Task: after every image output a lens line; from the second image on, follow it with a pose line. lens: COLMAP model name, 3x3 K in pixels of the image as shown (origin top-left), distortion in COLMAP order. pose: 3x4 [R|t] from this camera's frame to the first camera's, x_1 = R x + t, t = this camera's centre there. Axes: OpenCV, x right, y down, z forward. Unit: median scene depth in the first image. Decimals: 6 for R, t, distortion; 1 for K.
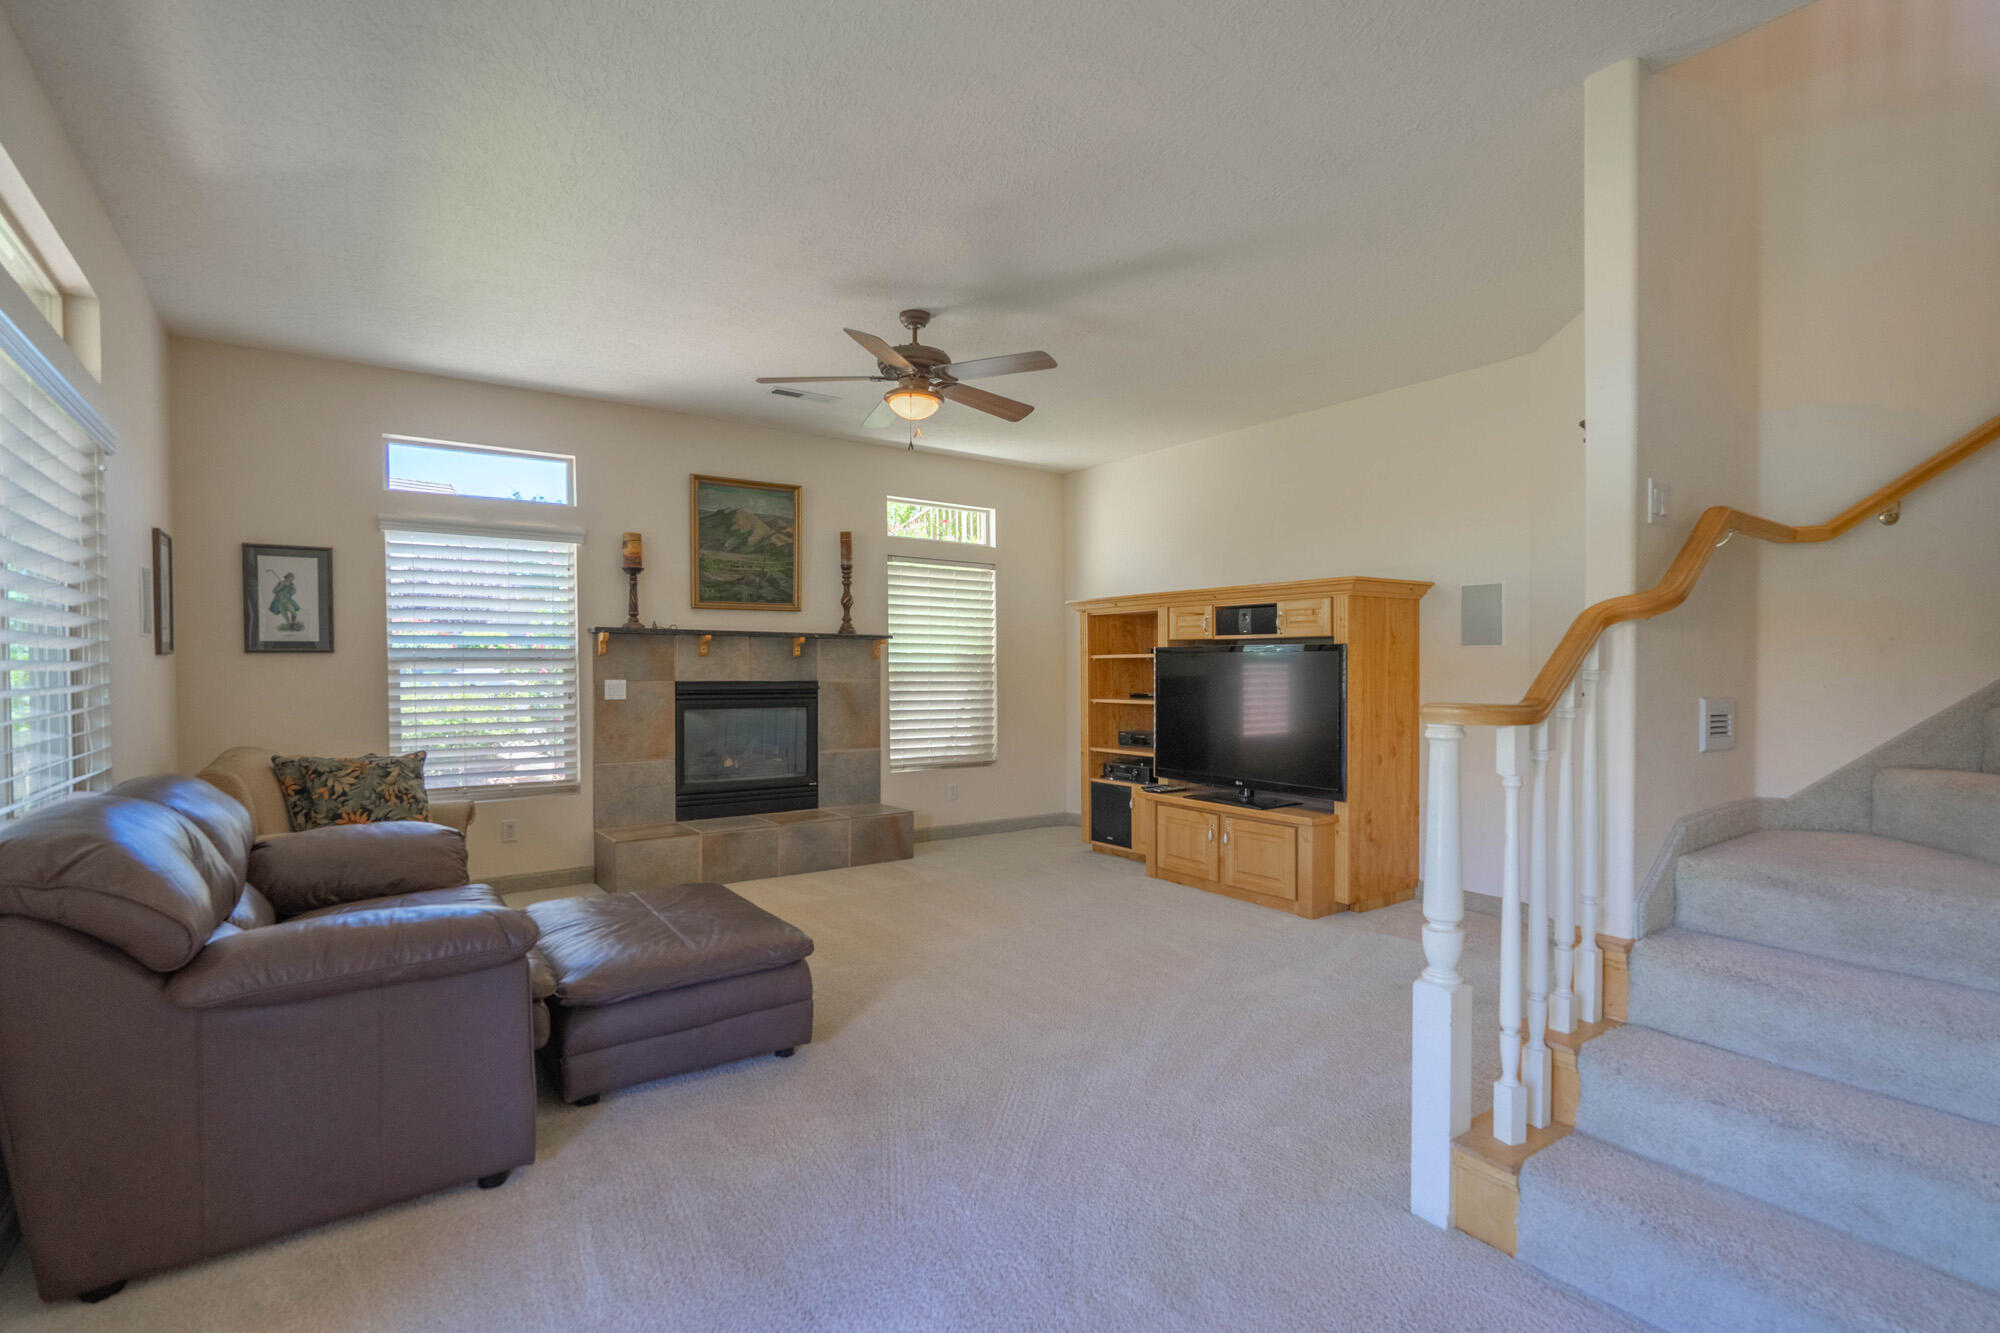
lens RADIAL K [[942.9, 0, 1003.5], [0, 942.9, 669.1], [0, 0, 1]] dist [-0.001301, 0.001497]
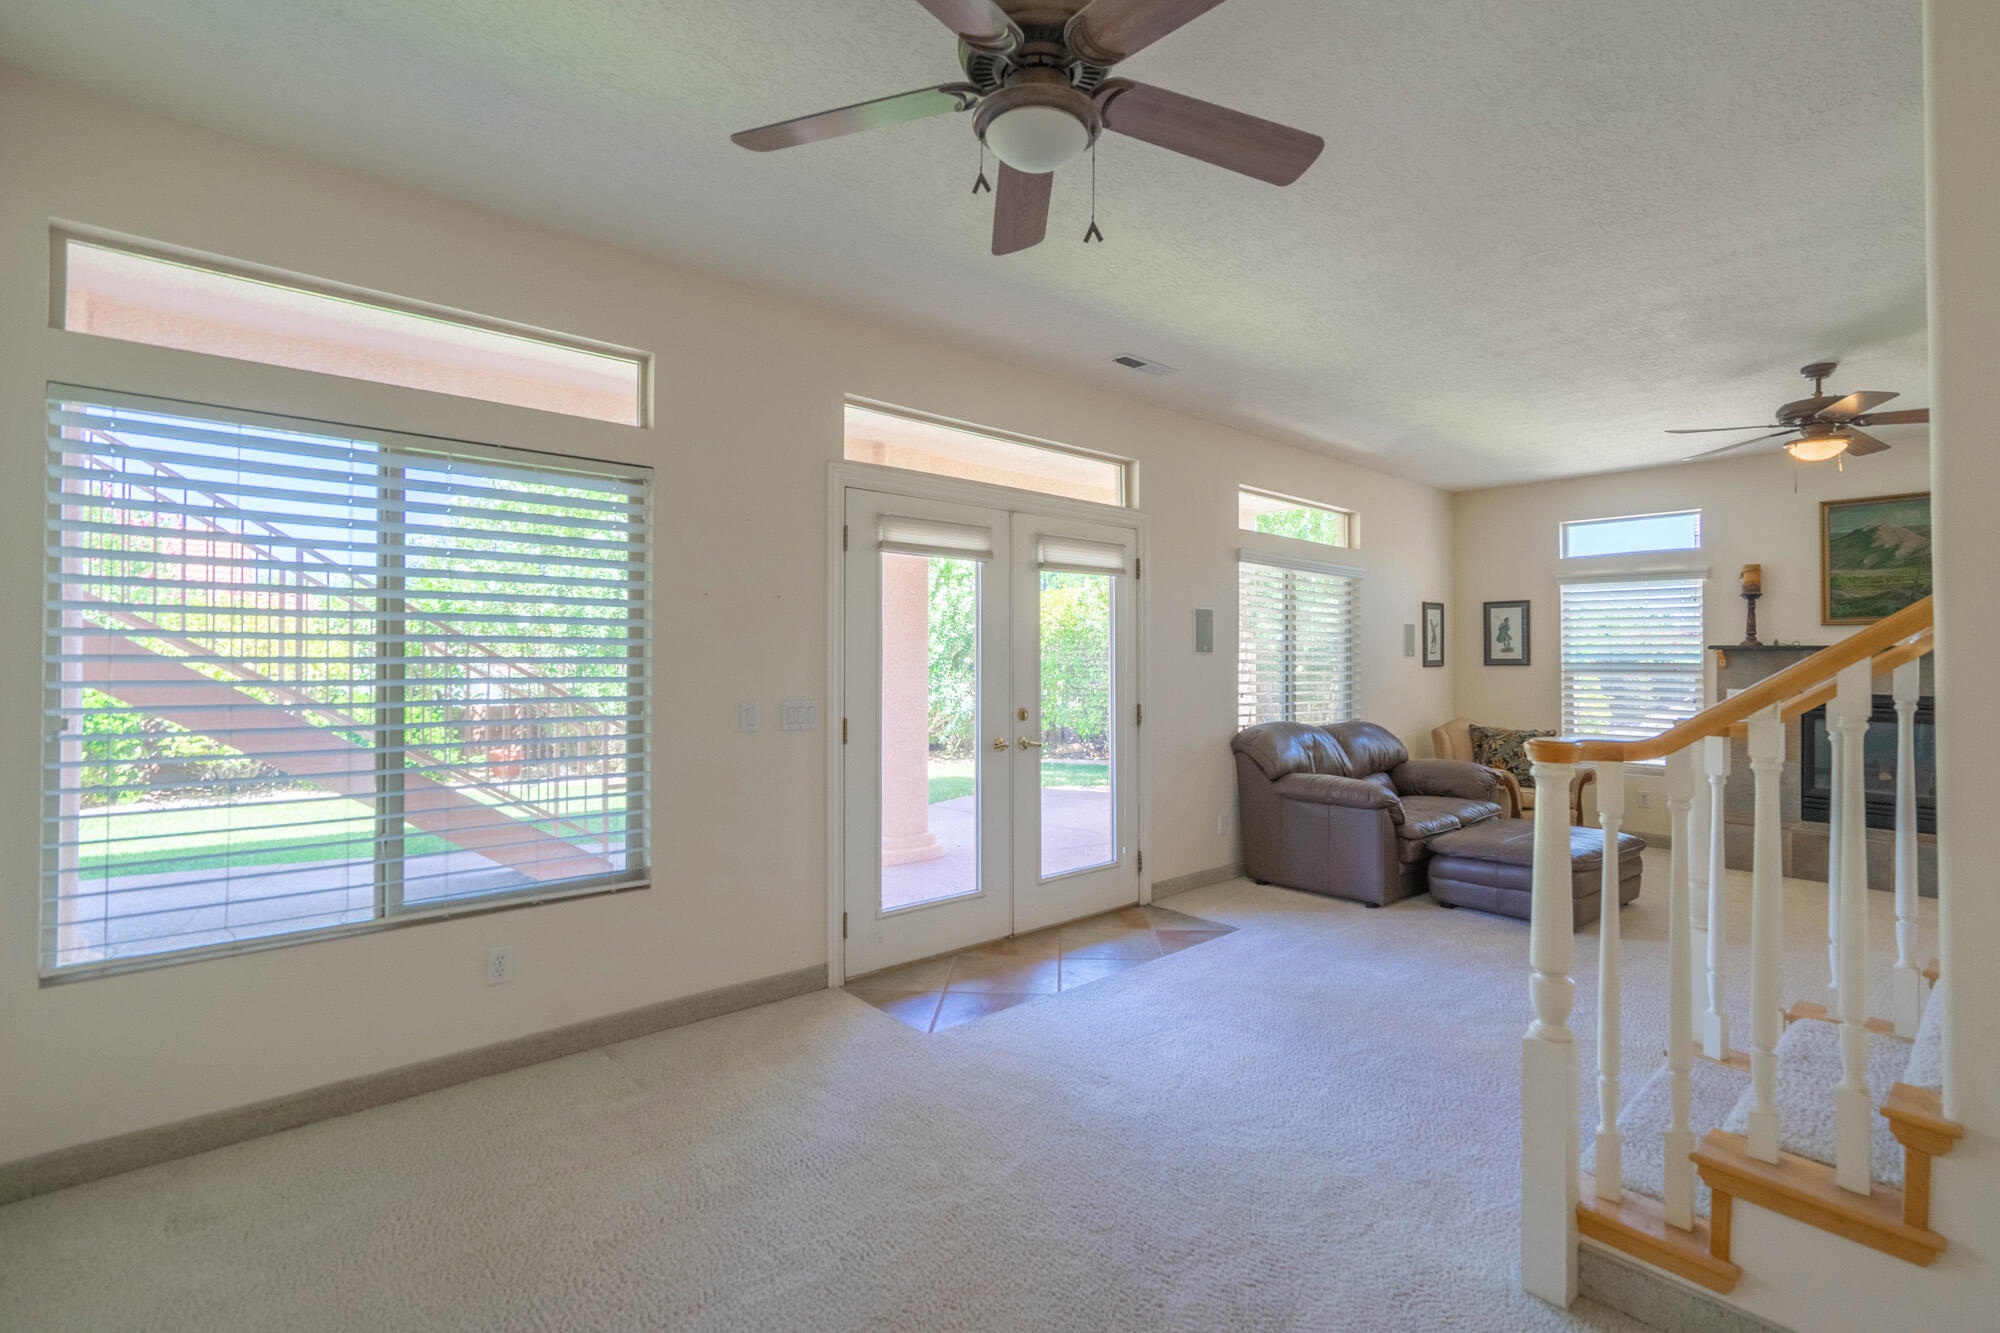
lens RADIAL K [[942.9, 0, 1001.1], [0, 942.9, 660.8], [0, 0, 1]] dist [-0.001301, 0.001497]
pose [[0.108584, 0.002366, -0.994084, 0.719524], [-0.012582, 0.999920, 0.001005, -0.014444], [0.994008, 0.012399, 0.108606, -0.059313]]
